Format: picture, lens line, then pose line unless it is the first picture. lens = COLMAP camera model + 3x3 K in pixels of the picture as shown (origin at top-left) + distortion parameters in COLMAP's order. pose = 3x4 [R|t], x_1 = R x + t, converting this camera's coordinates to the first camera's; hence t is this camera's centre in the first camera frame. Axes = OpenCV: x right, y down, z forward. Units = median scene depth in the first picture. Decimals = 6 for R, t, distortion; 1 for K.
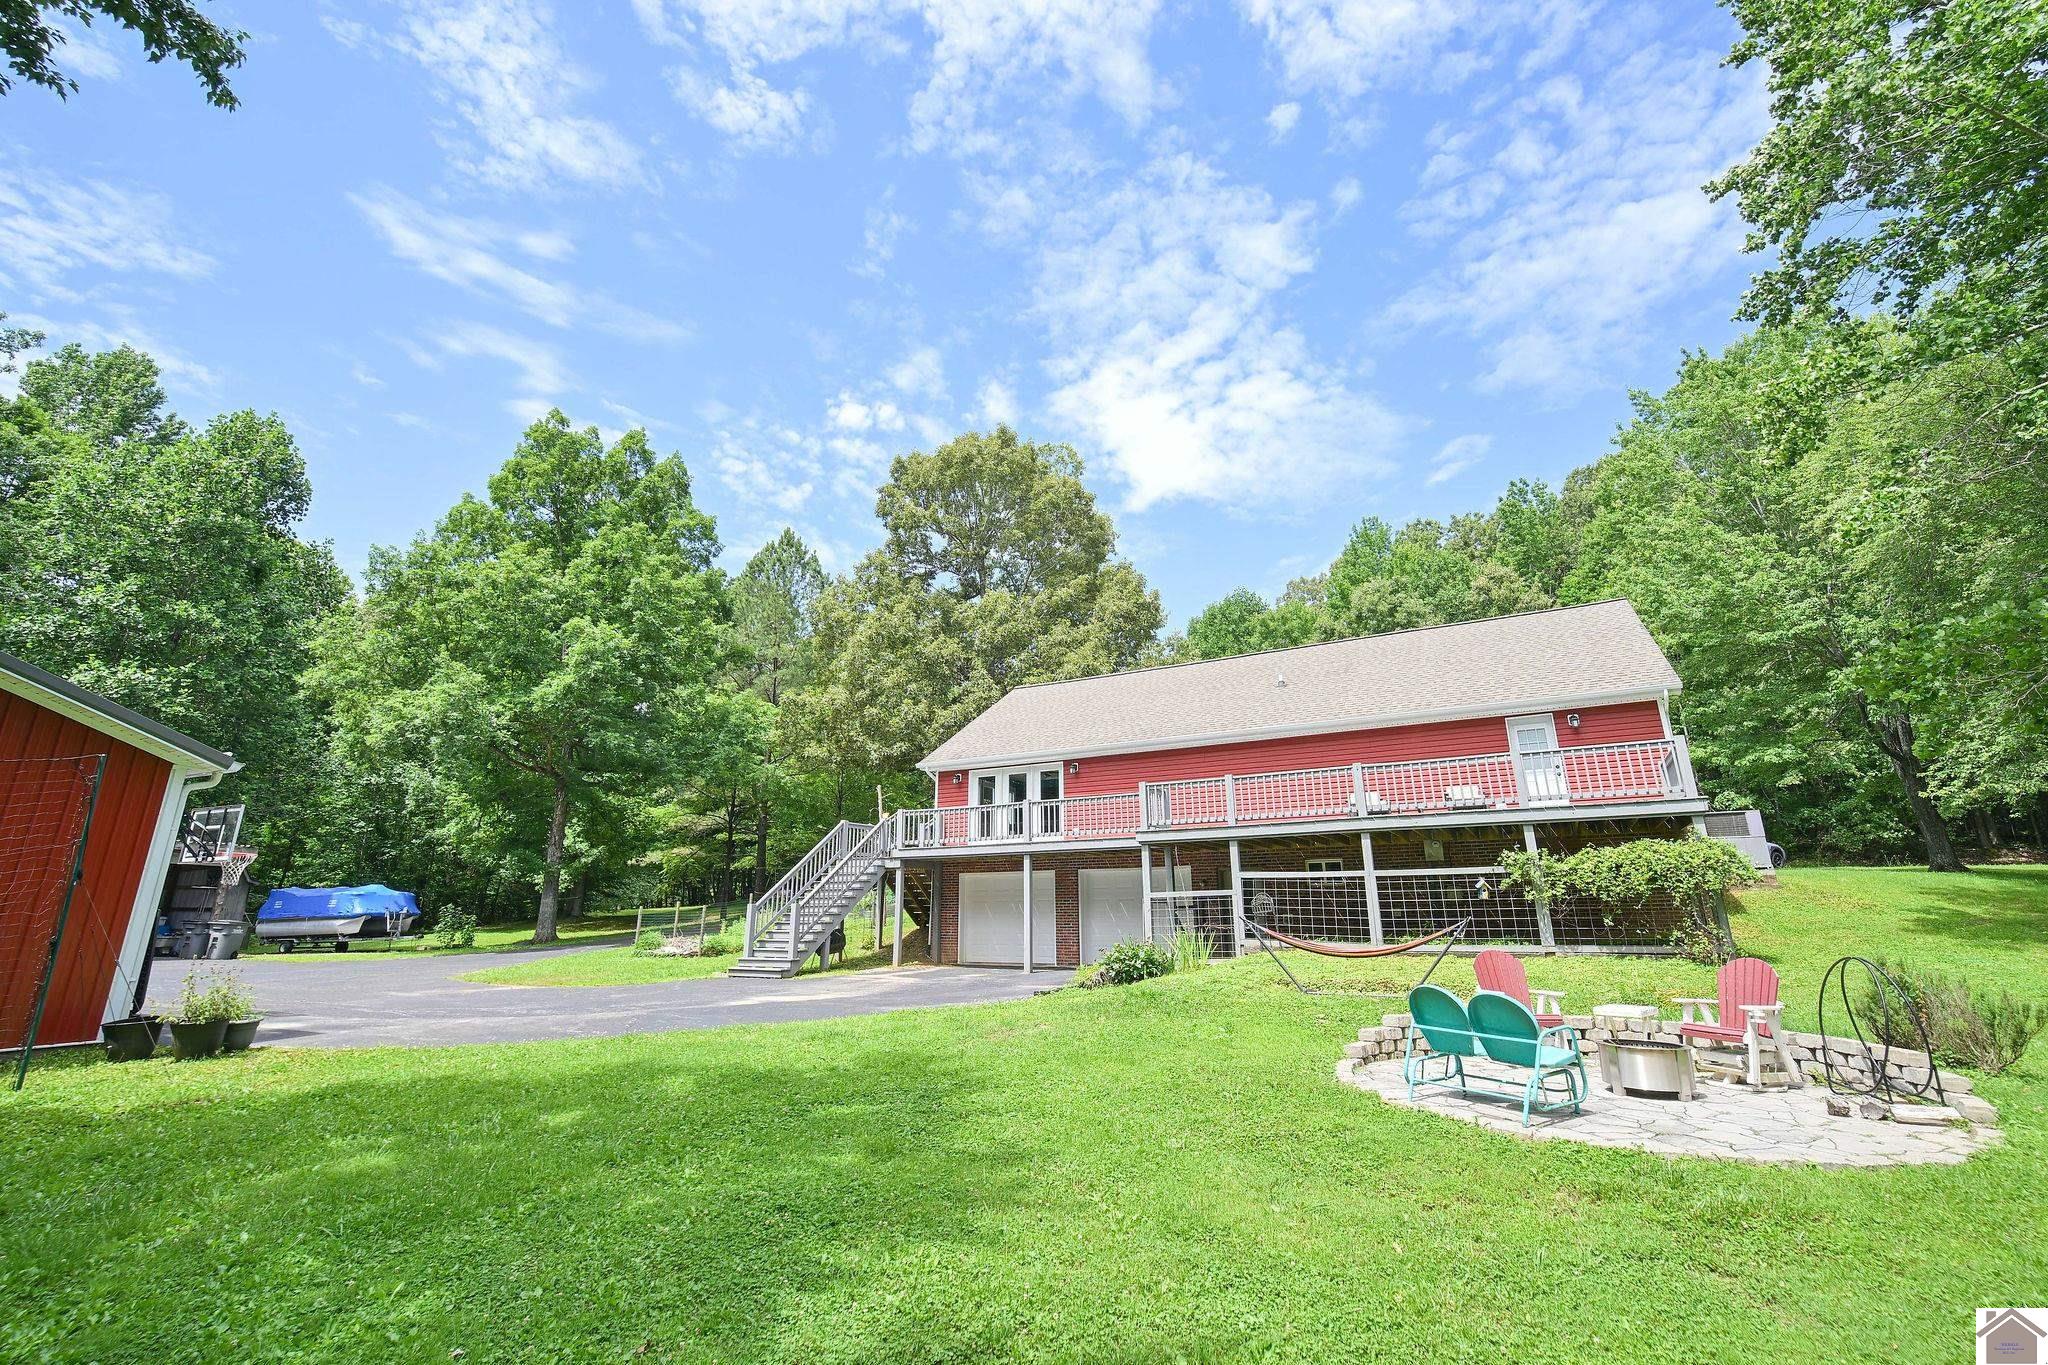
lens RADIAL K [[859.2, 0, 1024.3], [0, 859.2, 697.7], [0, 0, 1]] dist [-0.020203, -0.000033]
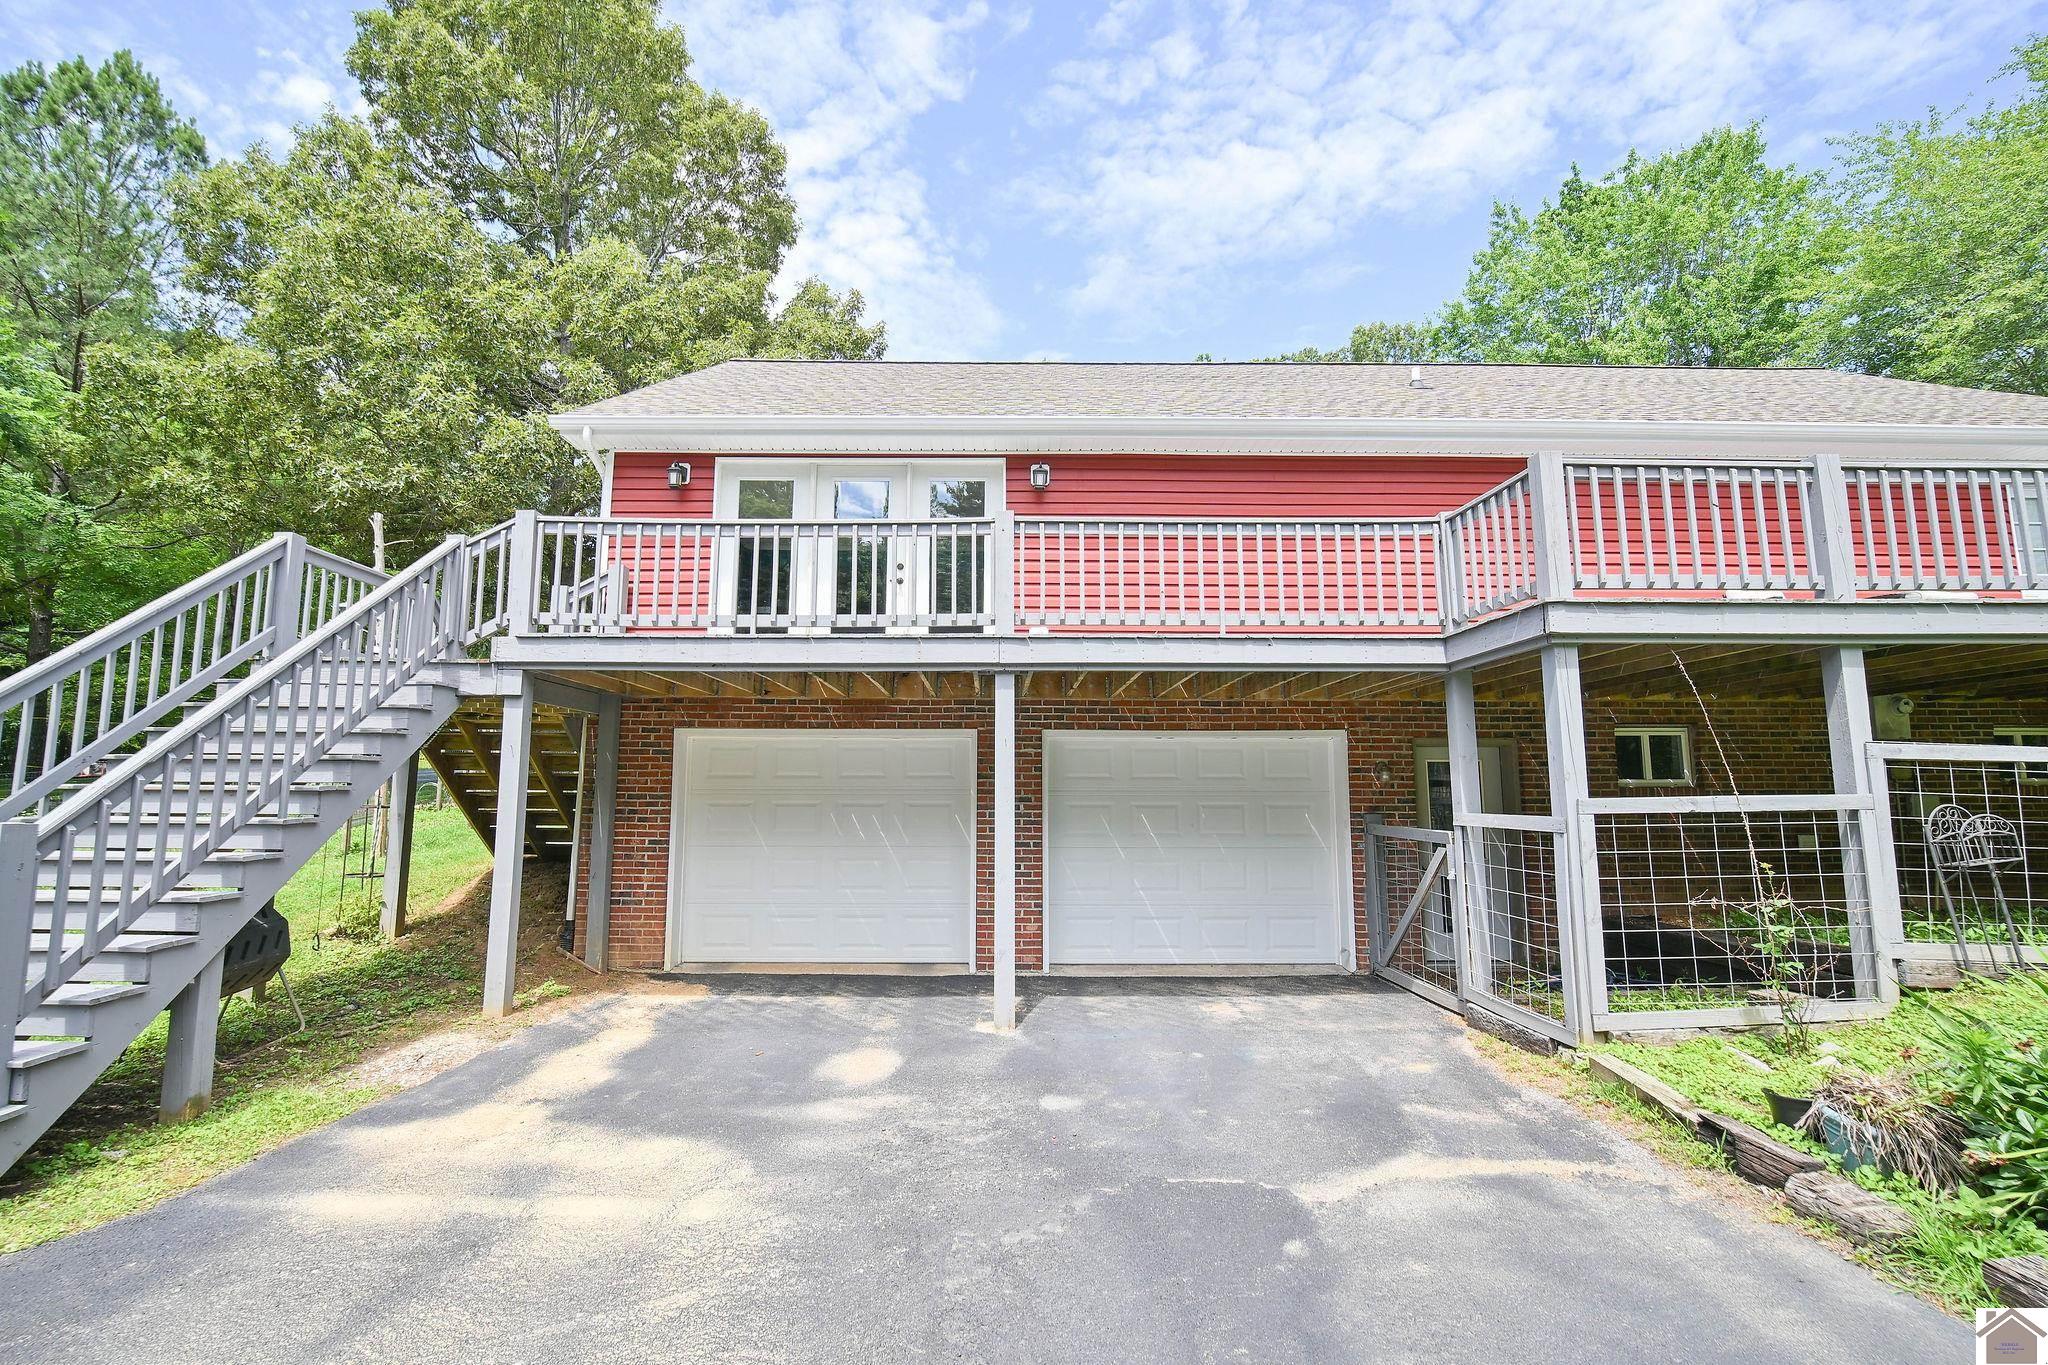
lens RADIAL K [[859.2, 0, 1024.3], [0, 859.2, 697.7], [0, 0, 1]] dist [-0.020203, -0.000033]
pose [[0.845799, 0.066947, 0.529284, -0.150792], [-0.136511, 0.986225, 0.093402, 0.142080], [-0.515740, -0.151253, 0.843288, 0.633941]]
